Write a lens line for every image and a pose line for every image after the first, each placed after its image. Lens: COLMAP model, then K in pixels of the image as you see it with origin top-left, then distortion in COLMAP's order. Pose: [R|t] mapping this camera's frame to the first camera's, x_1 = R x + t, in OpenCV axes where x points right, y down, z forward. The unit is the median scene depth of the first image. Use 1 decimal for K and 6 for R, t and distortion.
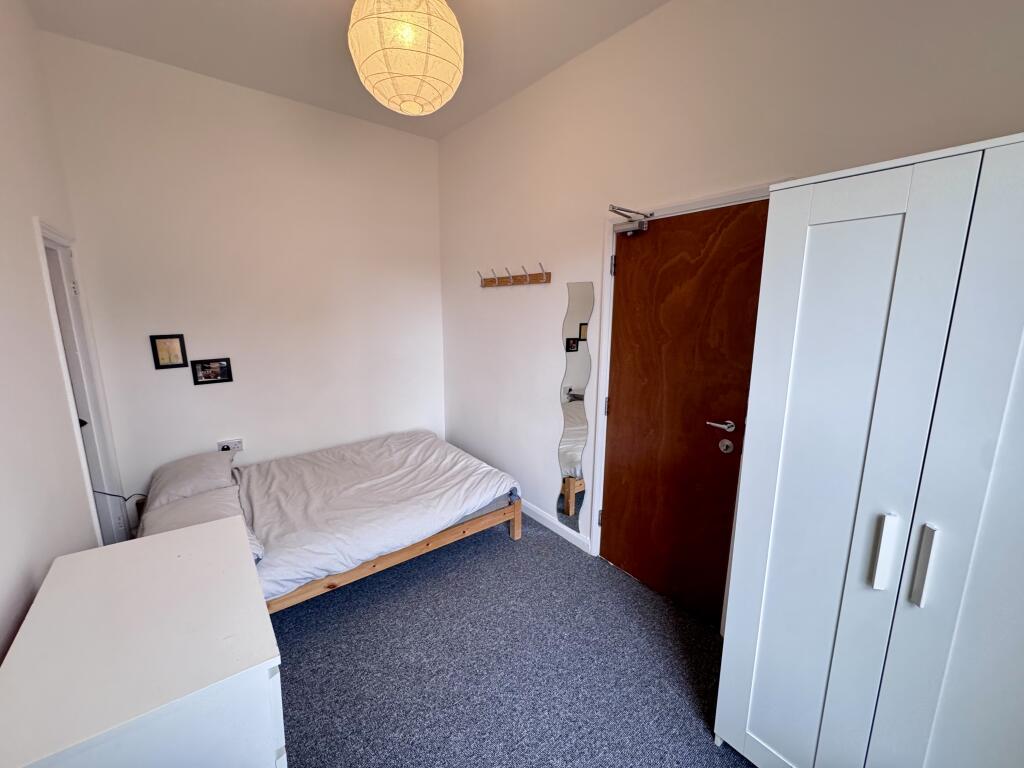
lens RADIAL K [[405.6, 0, 512.0], [0, 405.6, 384.0], [0, 0, 1]] dist [-0.007560, -0.000151]
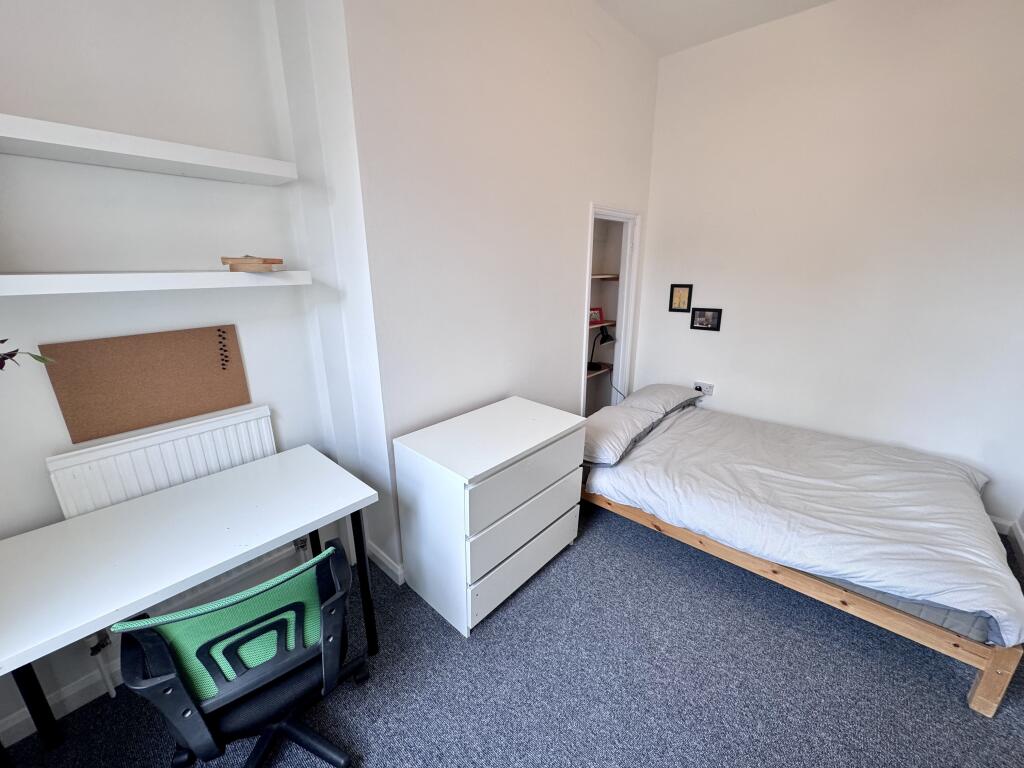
lens RADIAL K [[405.6, 0, 512.0], [0, 405.6, 384.0], [0, 0, 1]] dist [-0.007560, -0.000151]
pose [[0.166594, 0.268816, -0.948675, 0.308731], [-0.178198, 0.954486, 0.239170, -0.034785], [0.969790, 0.129207, 0.206914, 0.283290]]
